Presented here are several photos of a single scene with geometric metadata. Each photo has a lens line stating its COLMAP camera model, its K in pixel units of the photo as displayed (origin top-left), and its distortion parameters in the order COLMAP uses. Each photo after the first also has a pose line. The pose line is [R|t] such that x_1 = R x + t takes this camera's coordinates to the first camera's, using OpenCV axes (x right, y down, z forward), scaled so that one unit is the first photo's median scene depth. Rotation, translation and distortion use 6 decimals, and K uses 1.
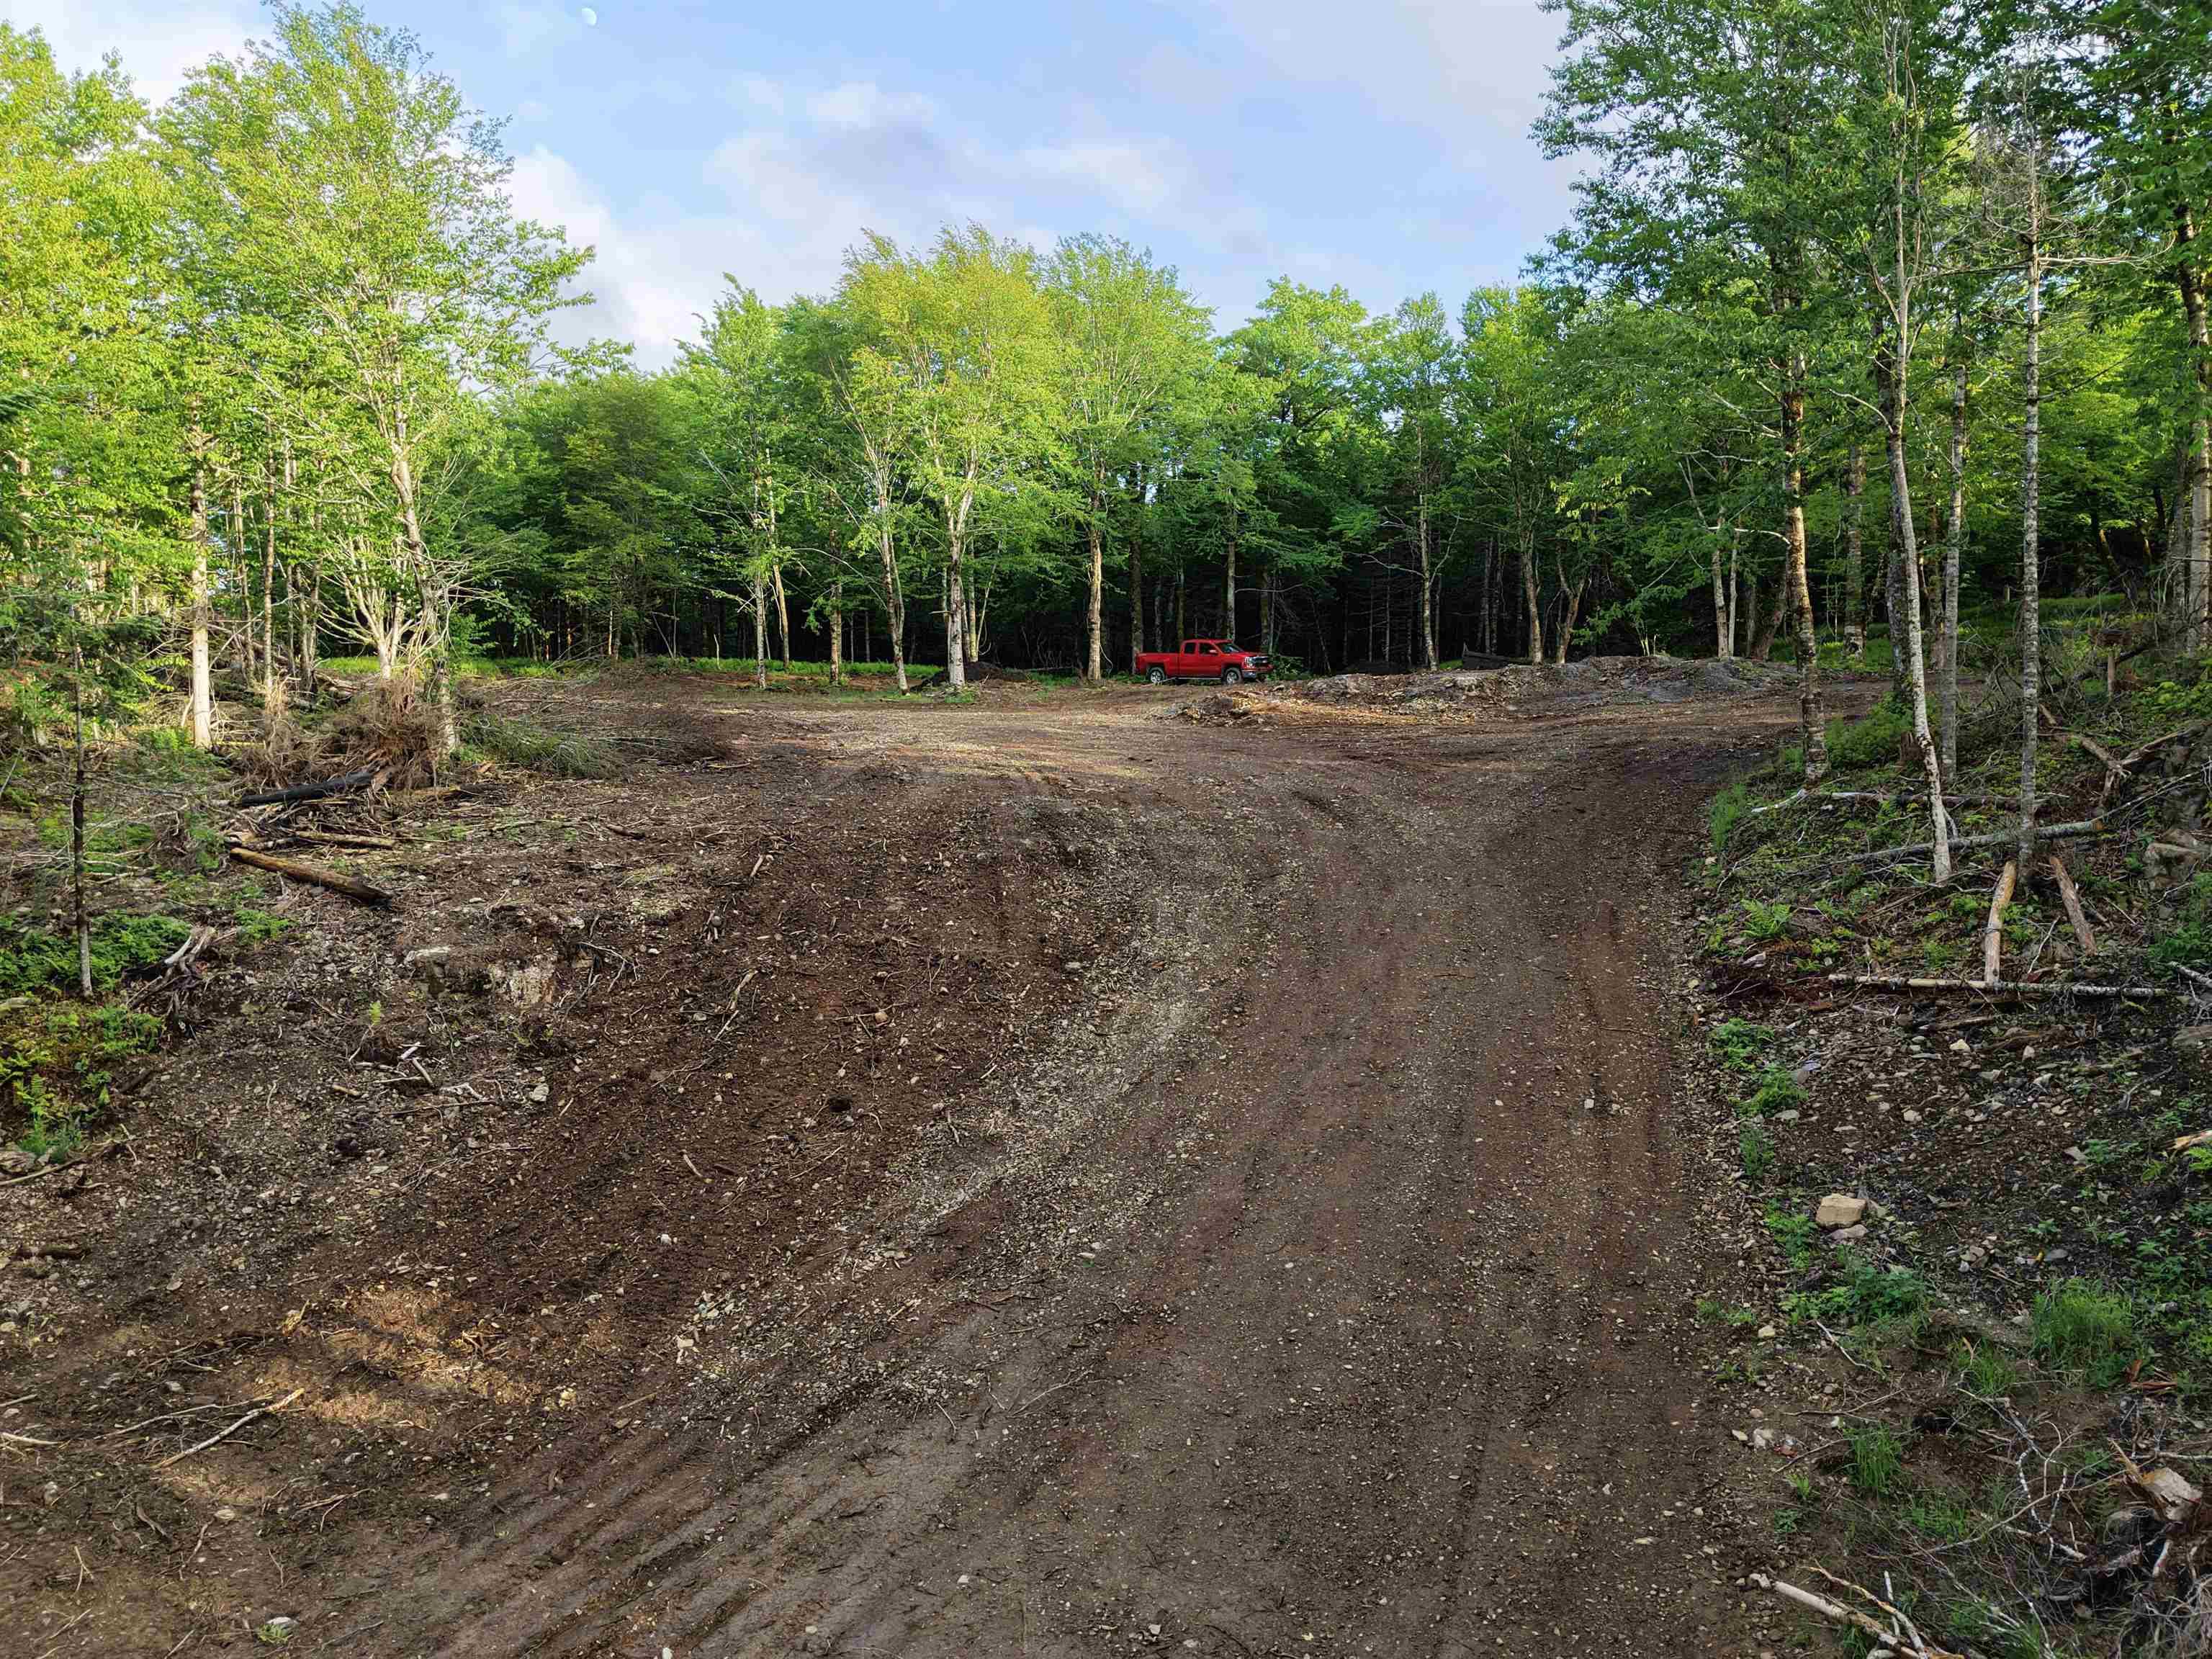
lens RADIAL K [[1646.1, 0, 1107.4], [0, 1646.1, 793.8], [0, 0, 1]] dist [0.078895, -0.125388]
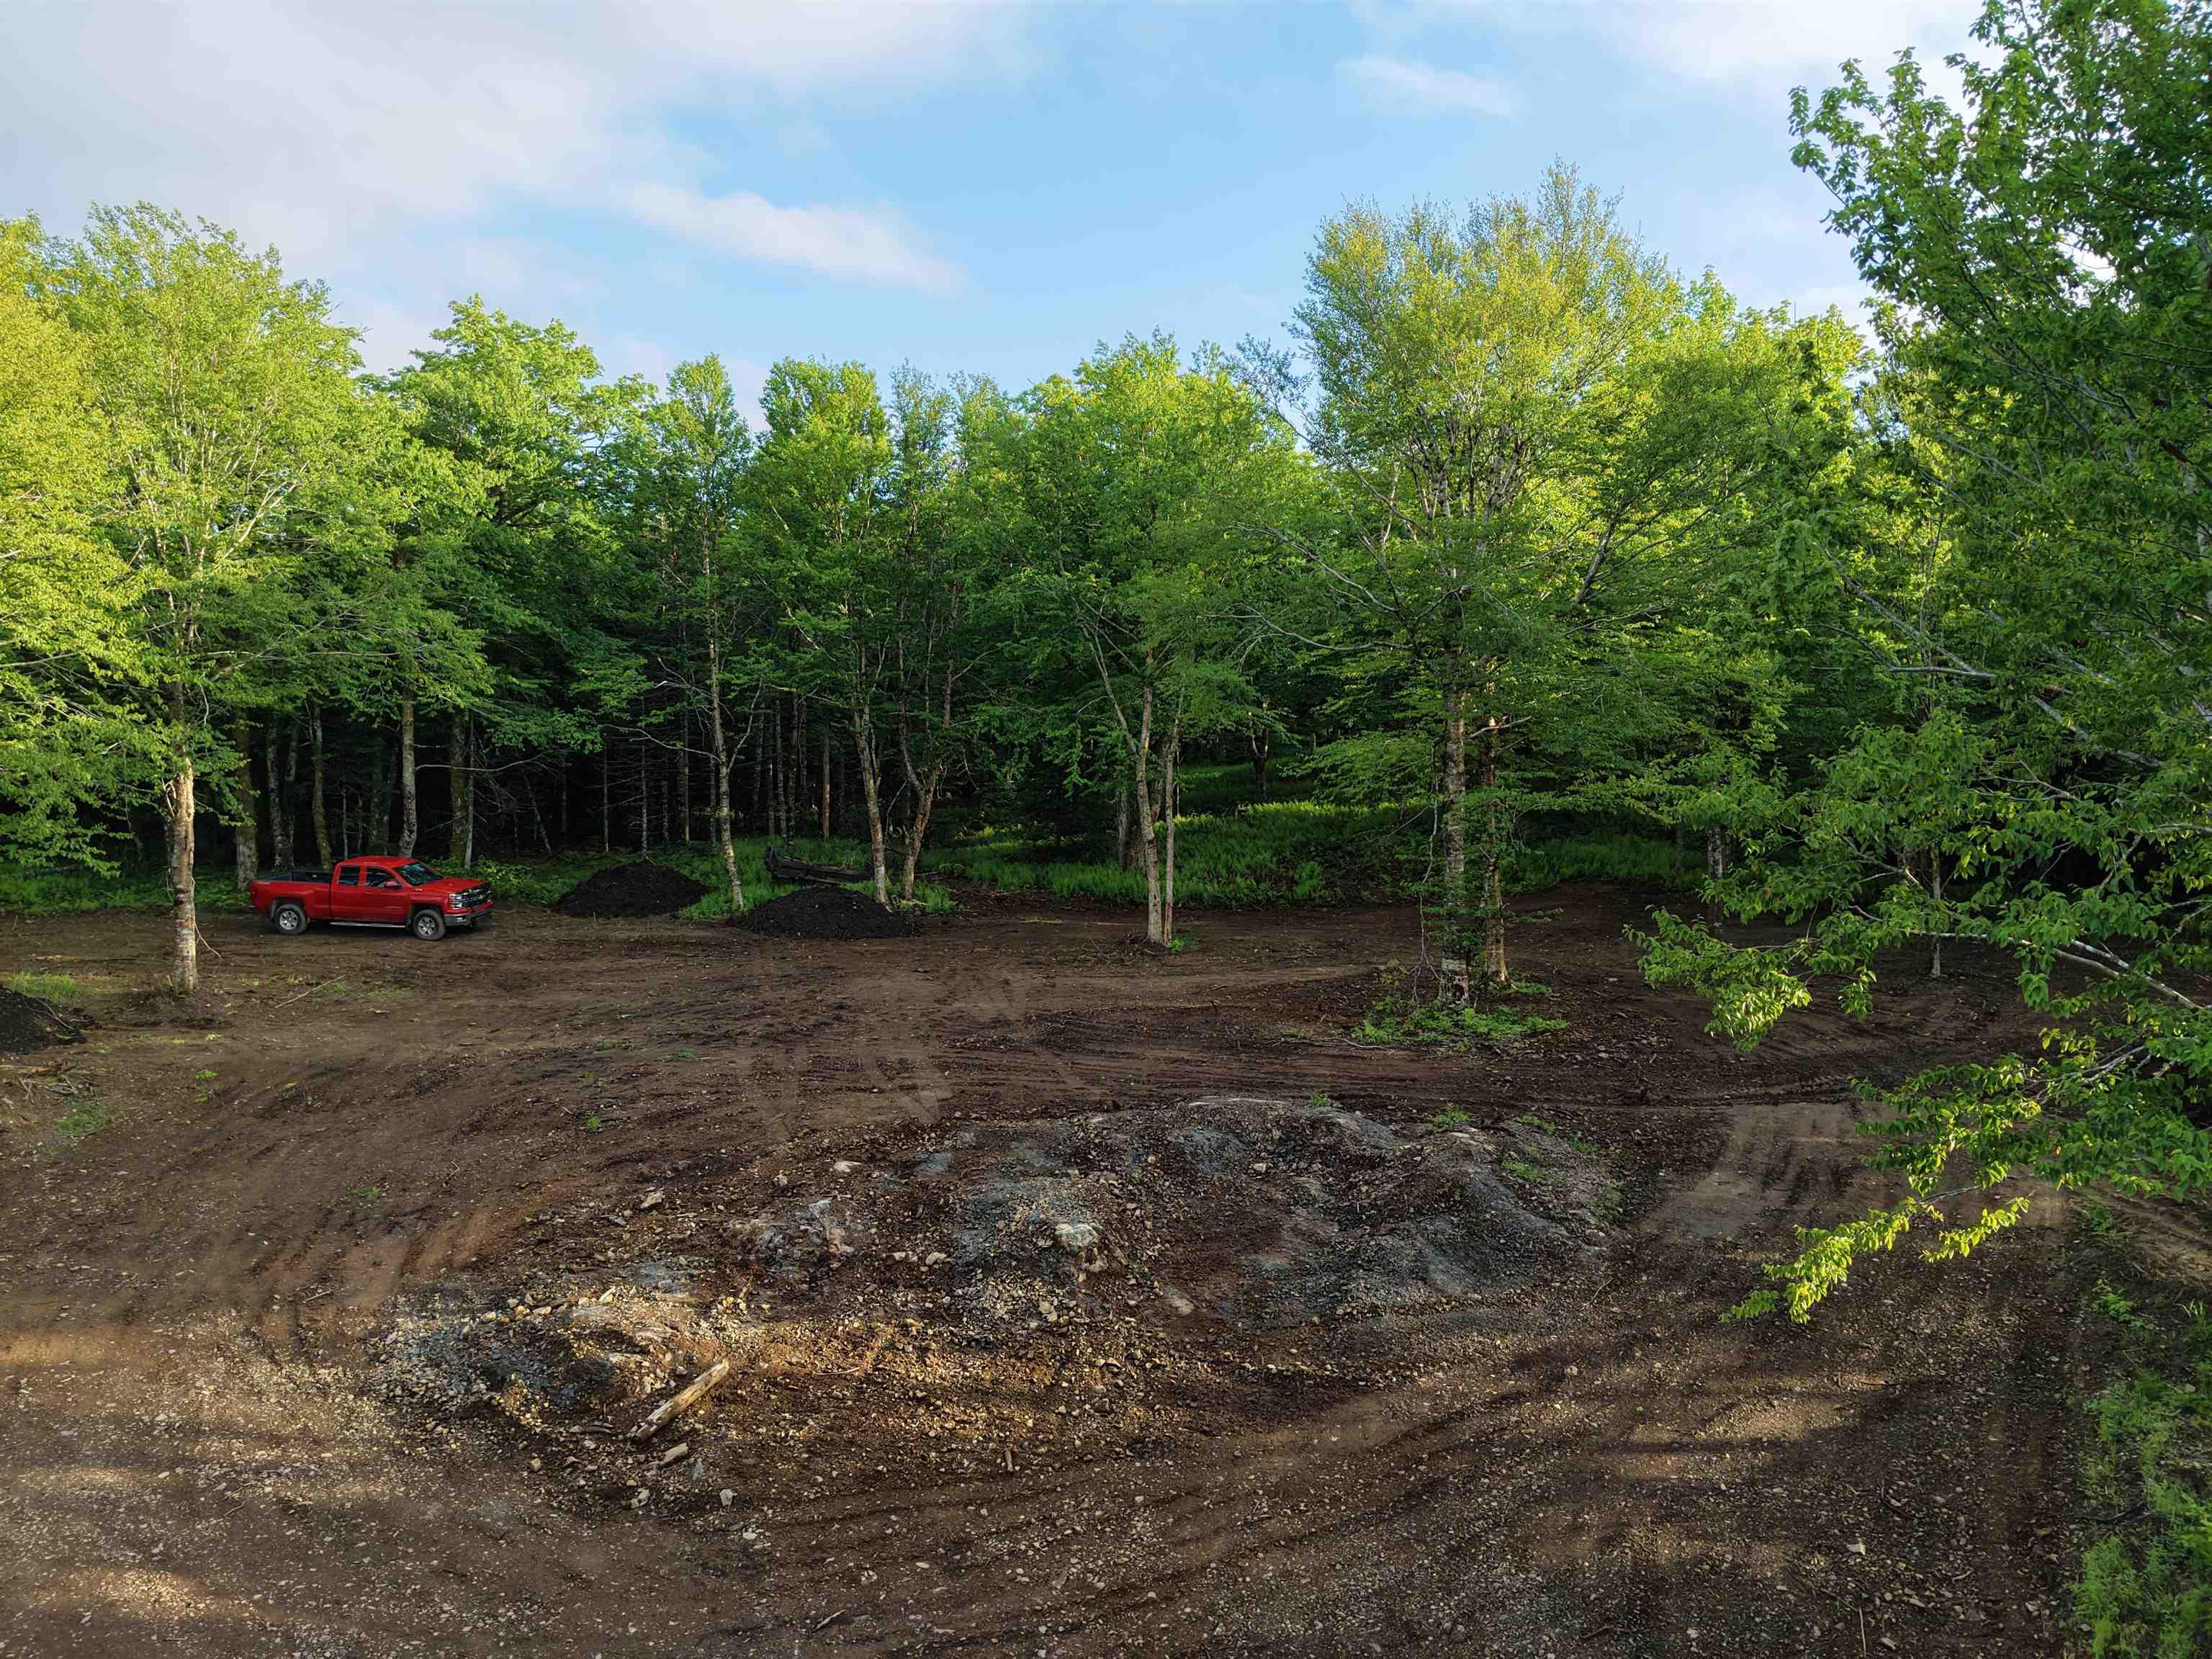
lens RADIAL K [[1646.1, 0, 1107.4], [0, 1646.1, 793.8], [0, 0, 1]] dist [0.078895, -0.125388]
pose [[0.864831, -0.029141, 0.501216, -0.017501], [0.026995, 0.999569, 0.011537, -0.120887], [-0.501336, 0.003553, 0.865245, 0.310714]]
